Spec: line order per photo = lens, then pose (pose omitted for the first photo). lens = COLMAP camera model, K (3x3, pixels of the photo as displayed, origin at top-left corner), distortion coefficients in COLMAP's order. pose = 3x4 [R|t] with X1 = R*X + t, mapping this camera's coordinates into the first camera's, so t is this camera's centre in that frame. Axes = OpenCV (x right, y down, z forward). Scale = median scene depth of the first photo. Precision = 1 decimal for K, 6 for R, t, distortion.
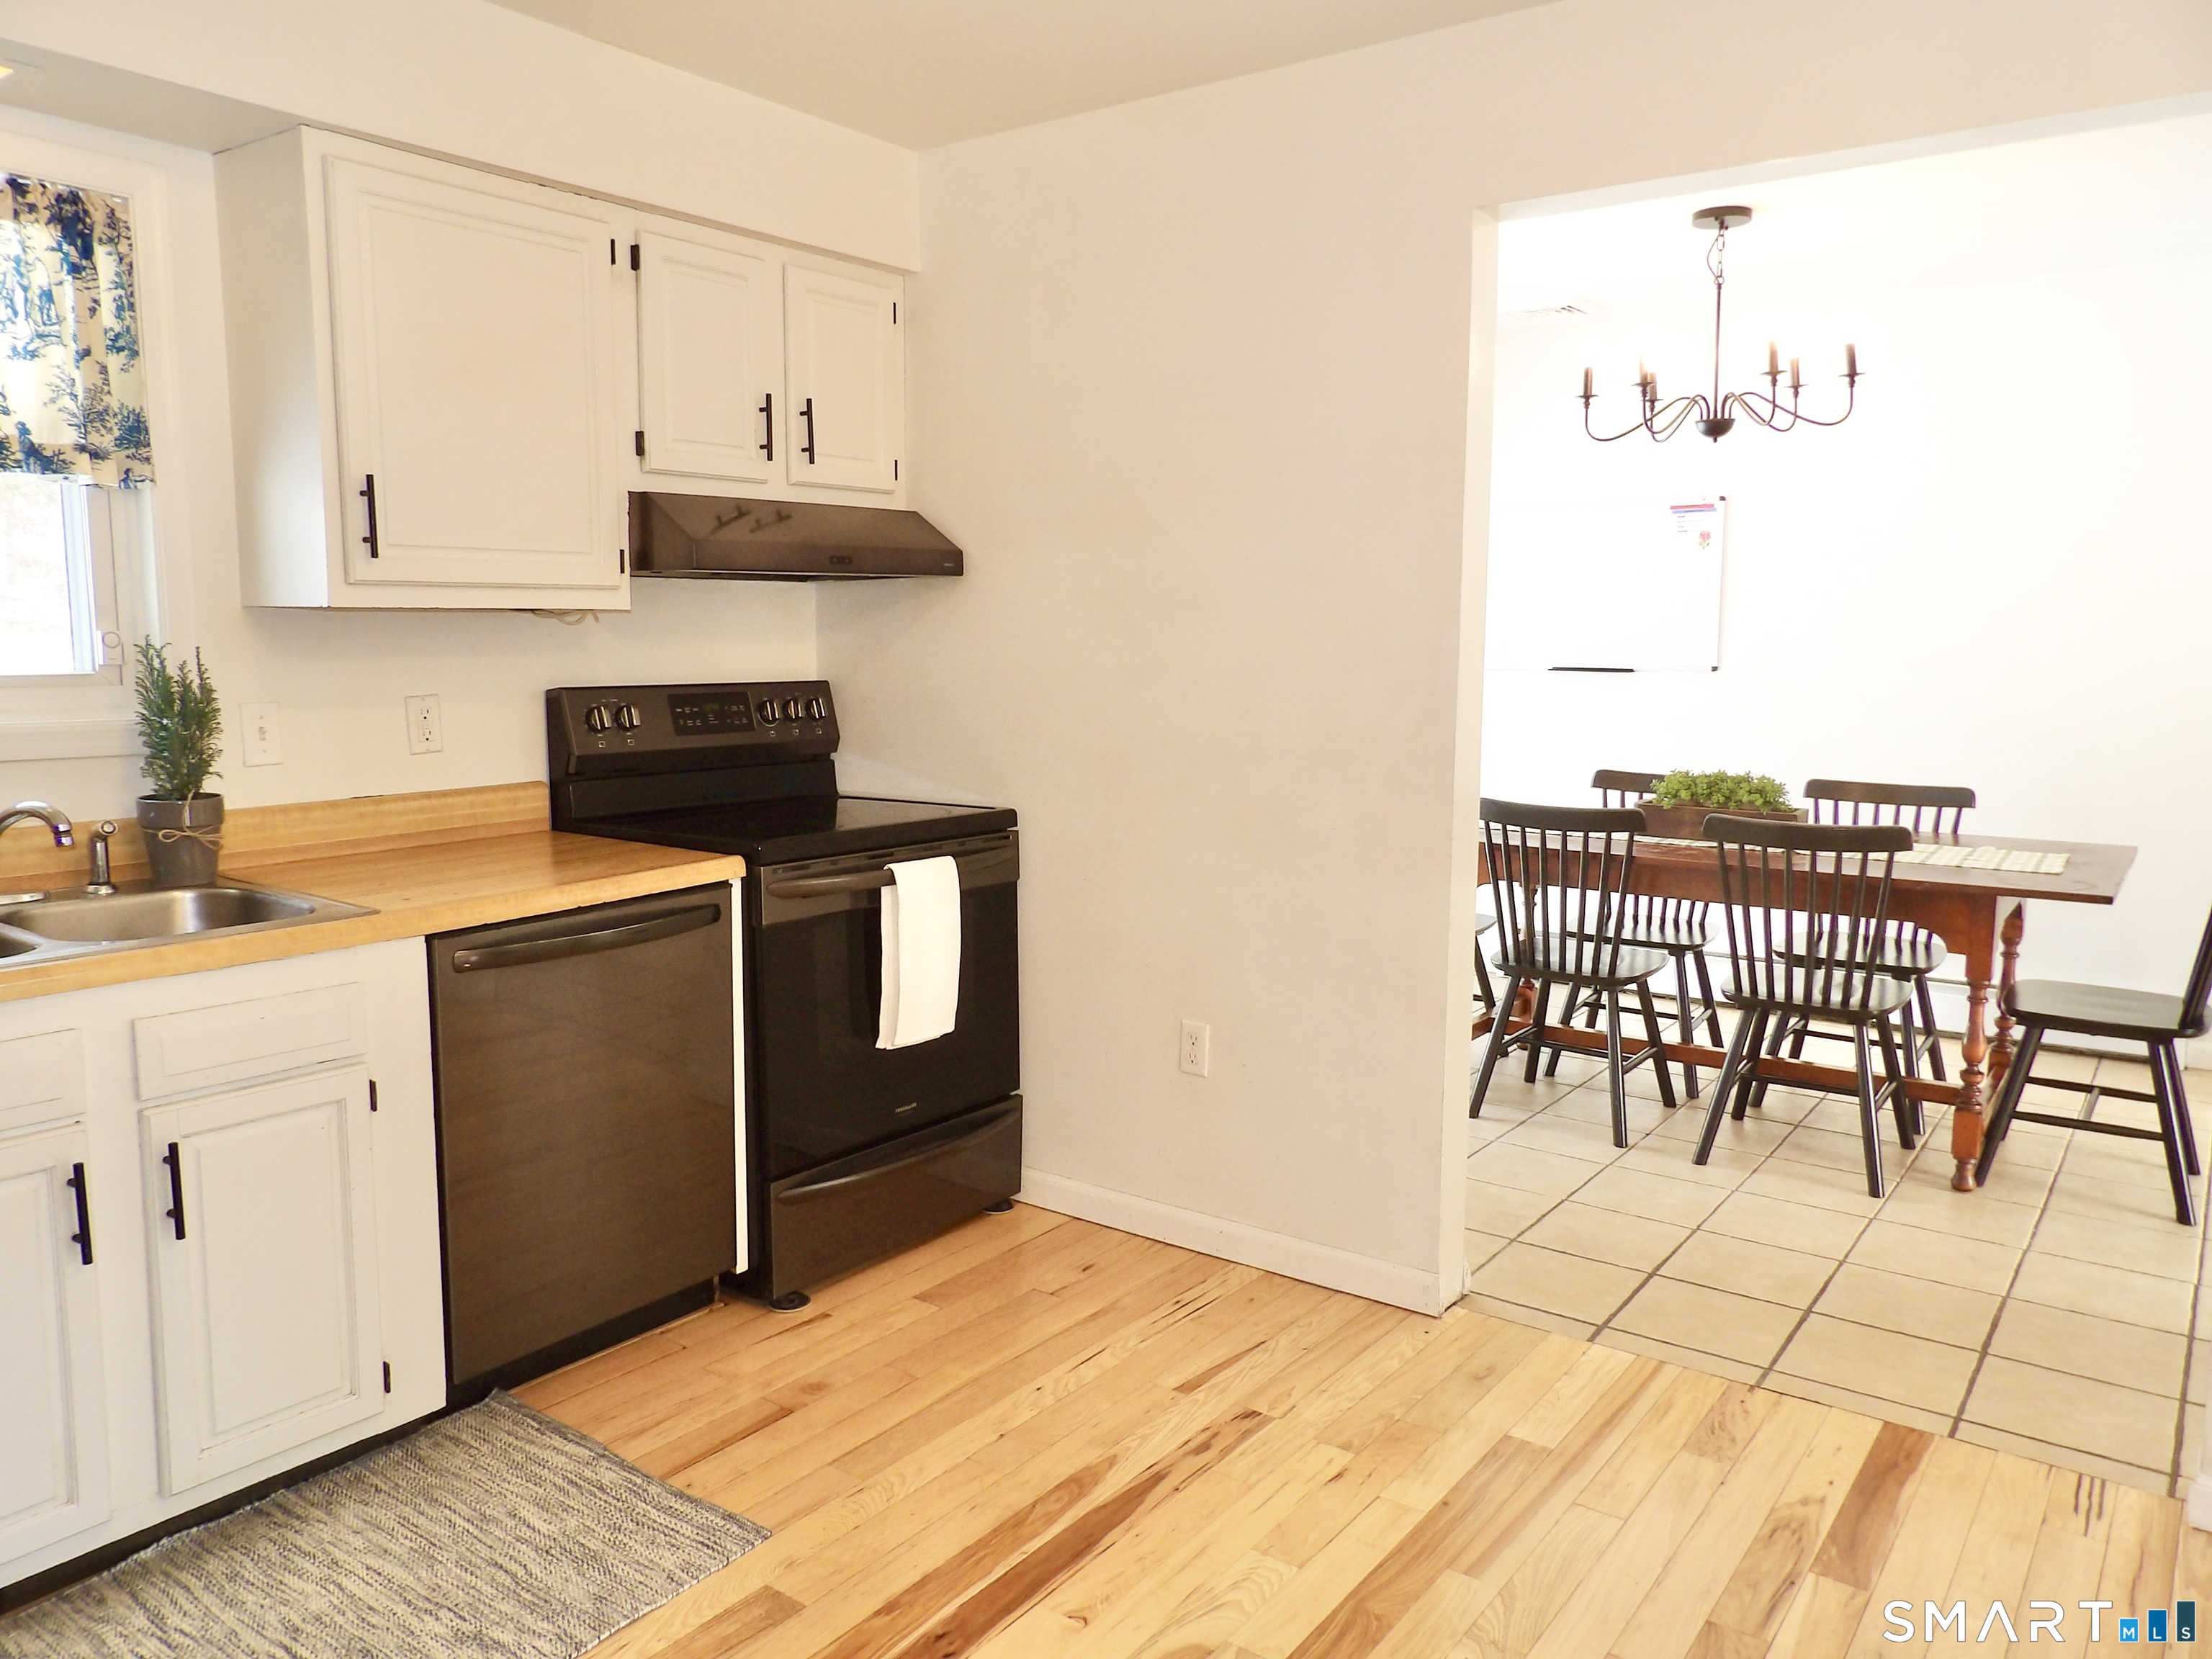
lens RADIAL K [[1574.3, 0, 1114.1], [0, 1574.3, 818.4], [0, 0, 1]] dist [-0.029705, 0.036167]
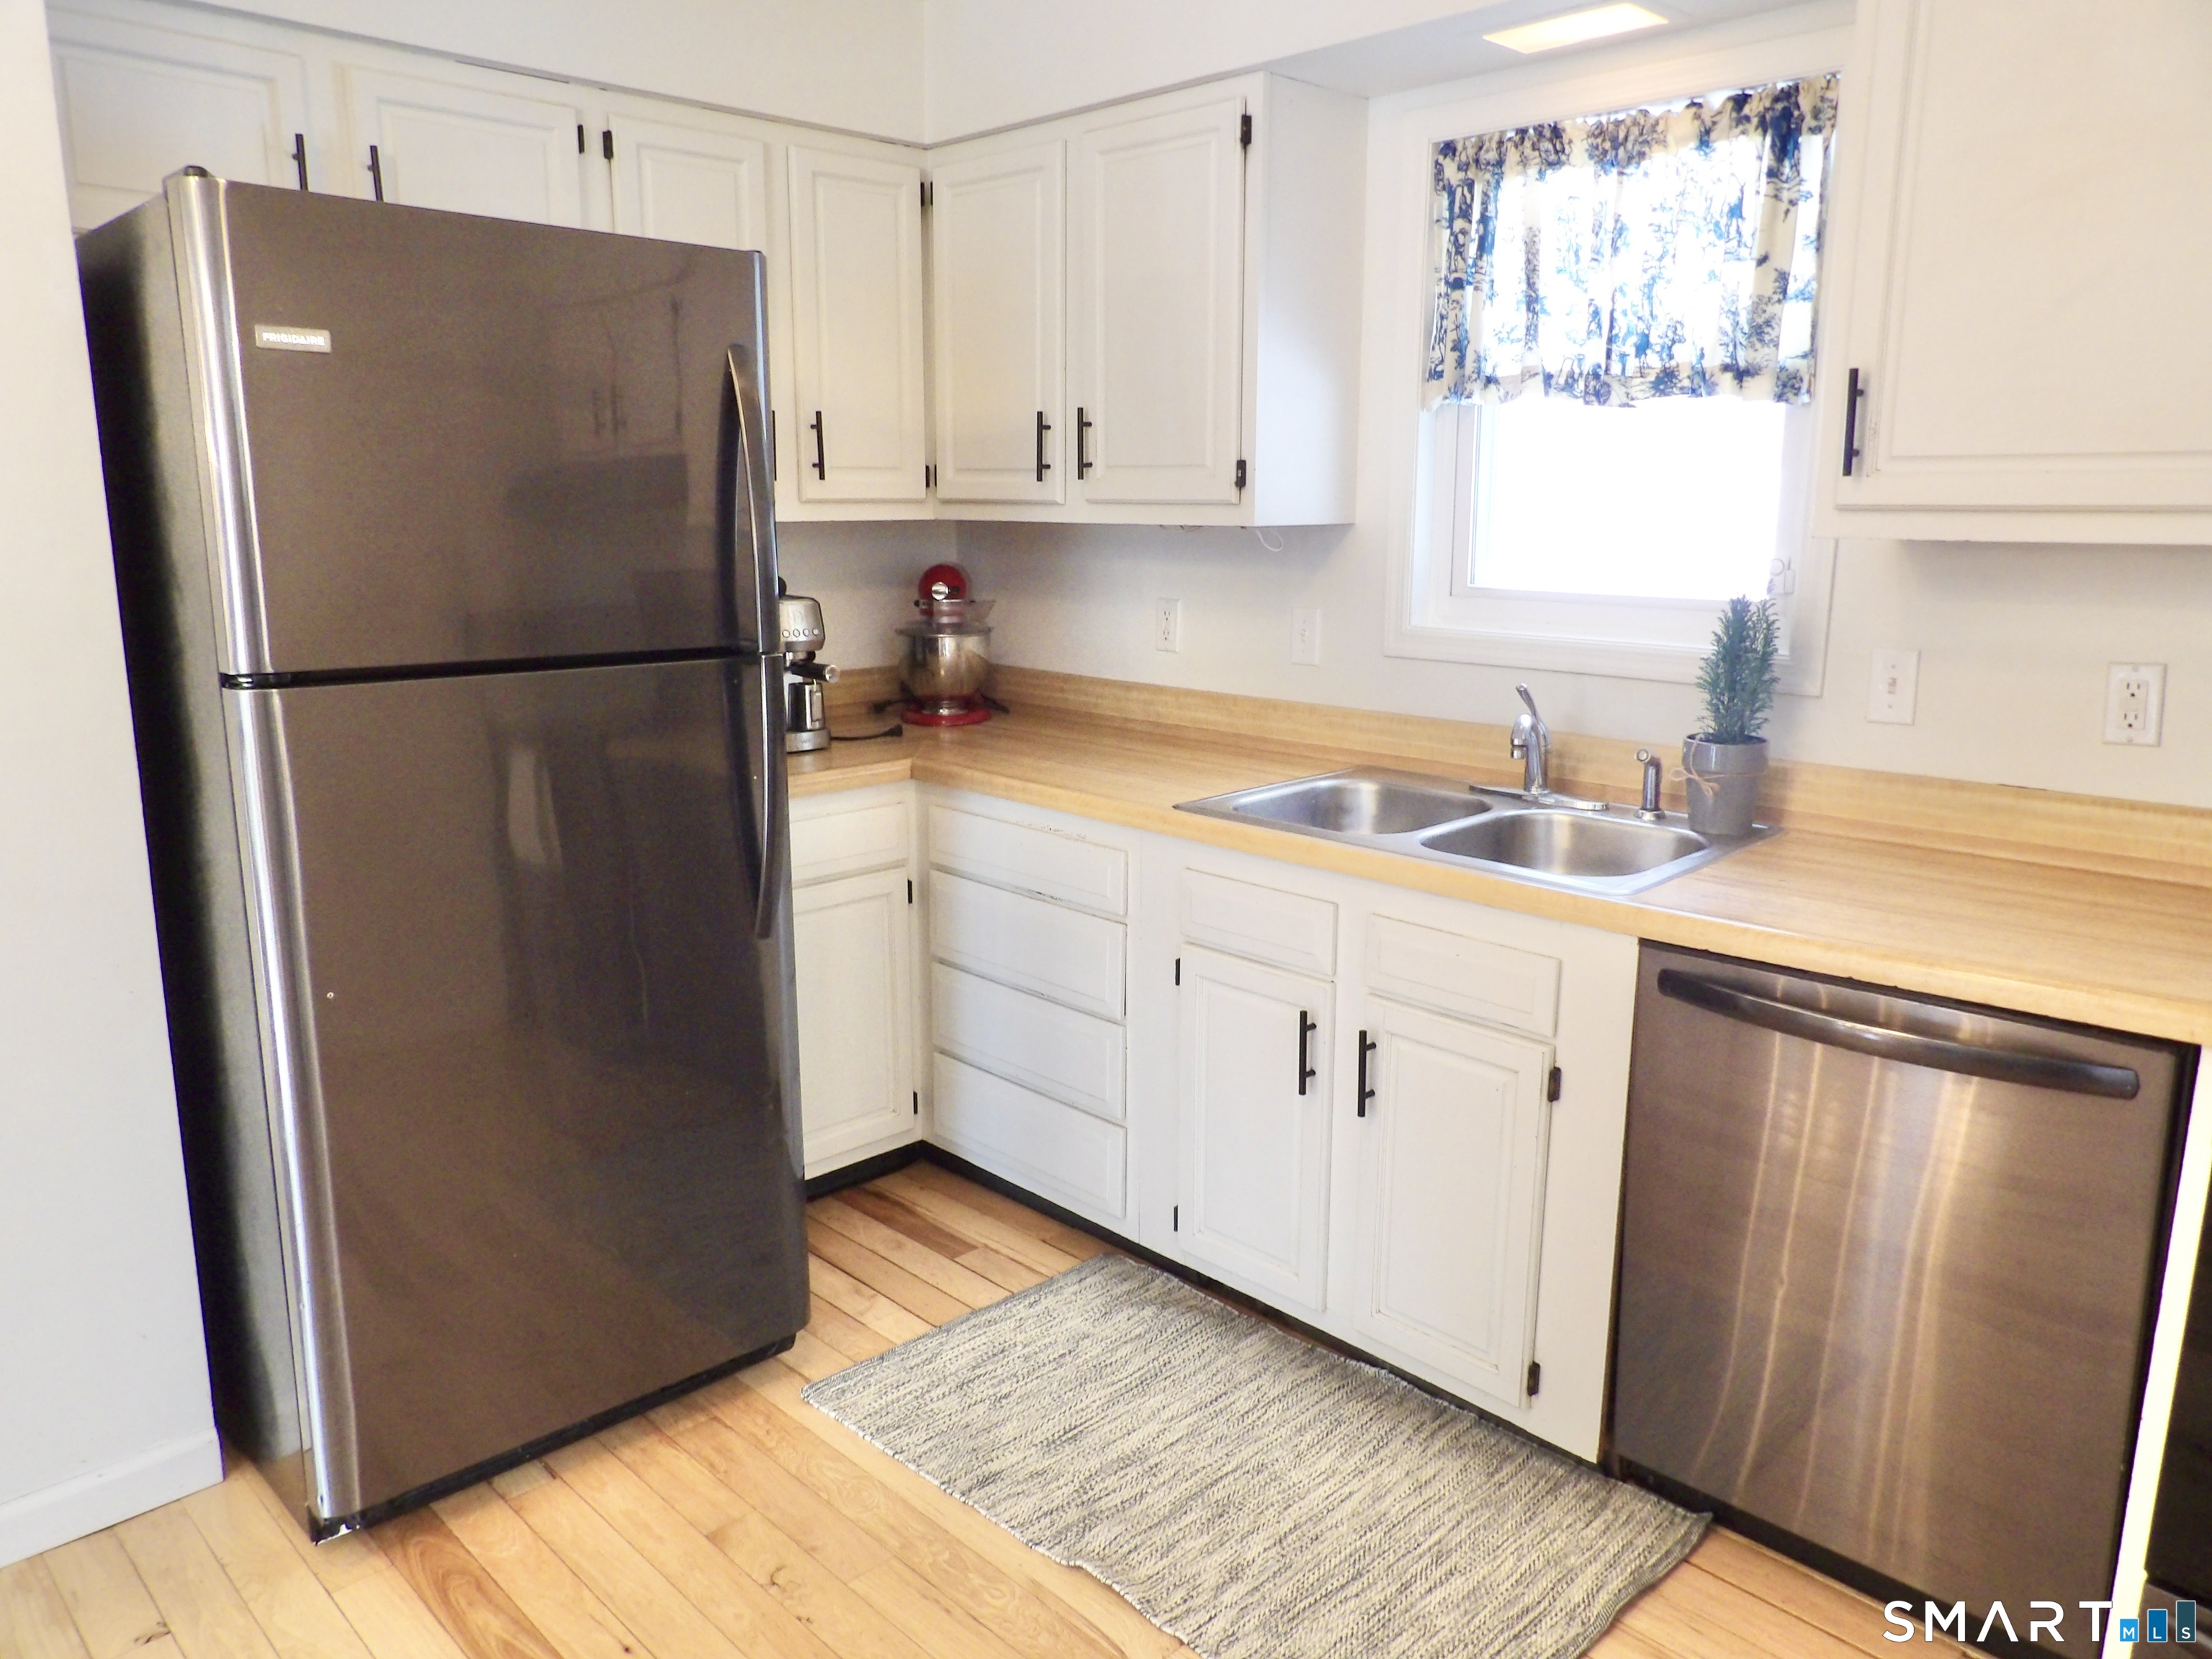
lens RADIAL K [[1574.3, 0, 1114.6], [0, 1574.3, 831.8], [0, 0, 1]] dist [-0.029705, 0.036167]
pose [[-0.168399, 0.182009, -0.968769, 0.419776], [-0.137664, 0.968831, 0.205951, -0.111538], [0.976059, 0.168047, -0.138094, 0.861671]]
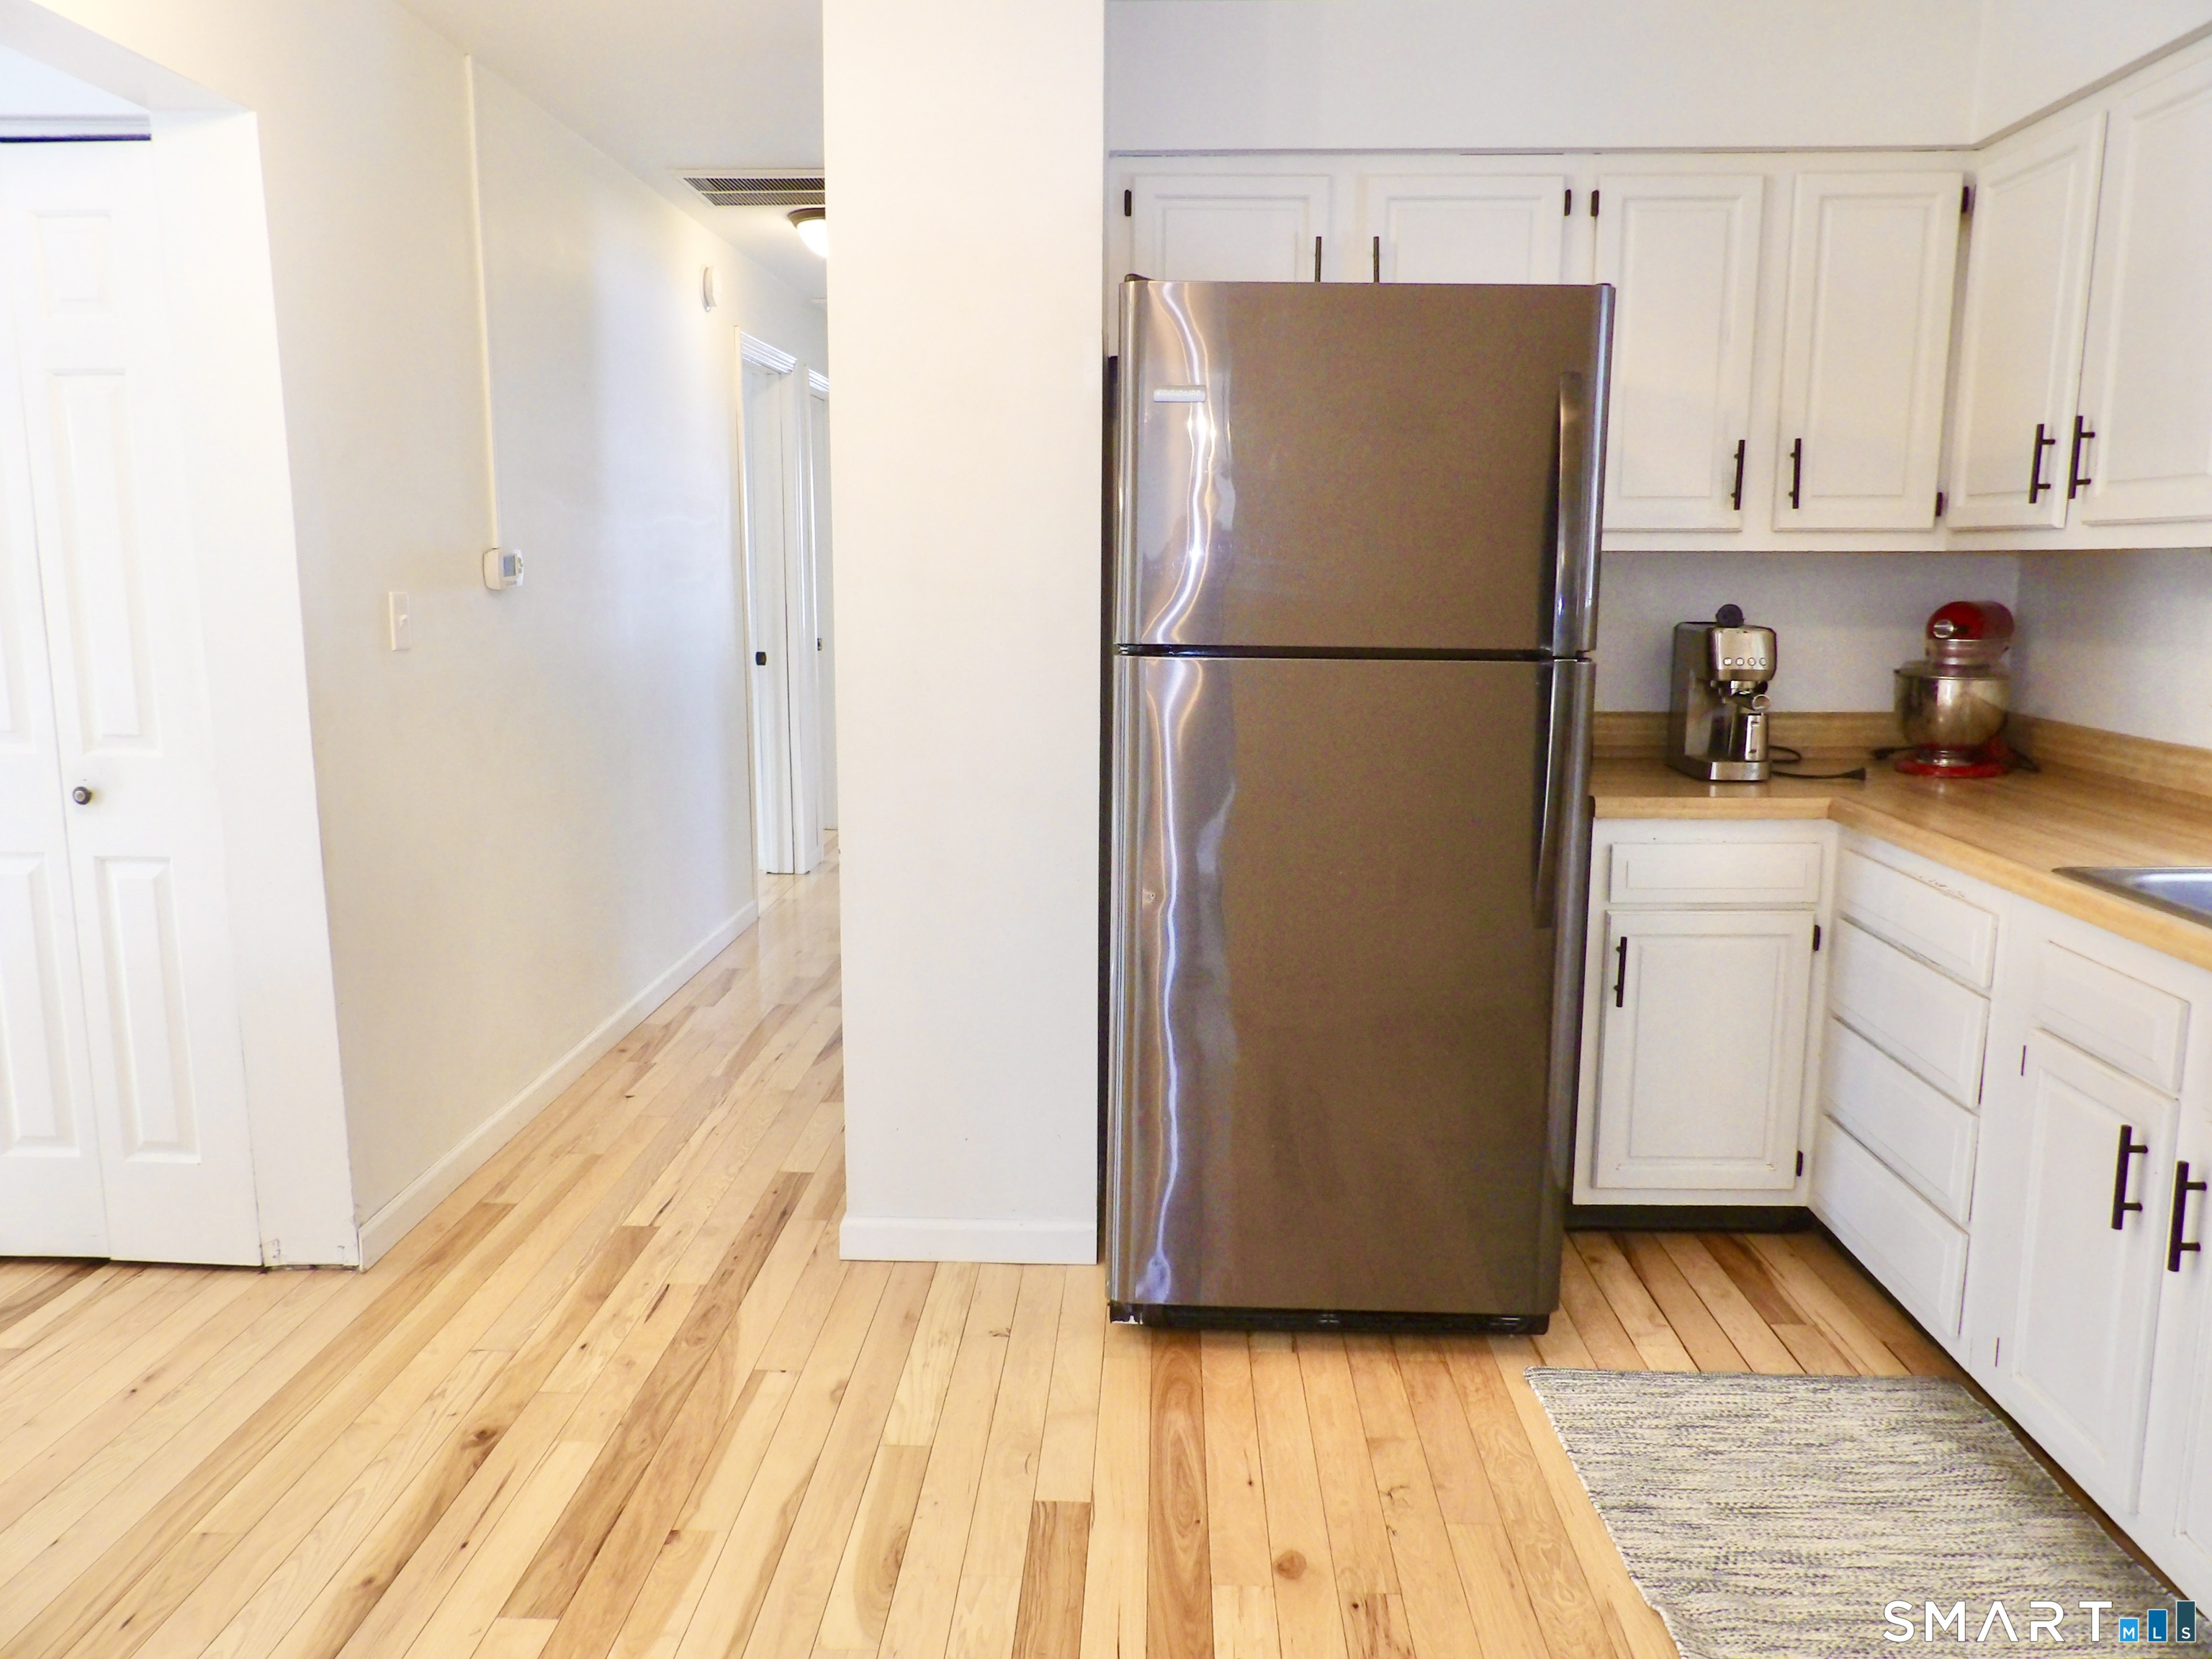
lens RADIAL K [[1574.3, 0, 1101.3], [0, 1574.3, 820.5], [0, 0, 1]] dist [-0.029705, 0.036167]
pose [[-0.828245, 0.067016, -0.556344, 0.373221], [-0.094384, 0.961955, 0.256388, -0.117029], [0.552360, 0.264862, -0.790409, 1.024732]]
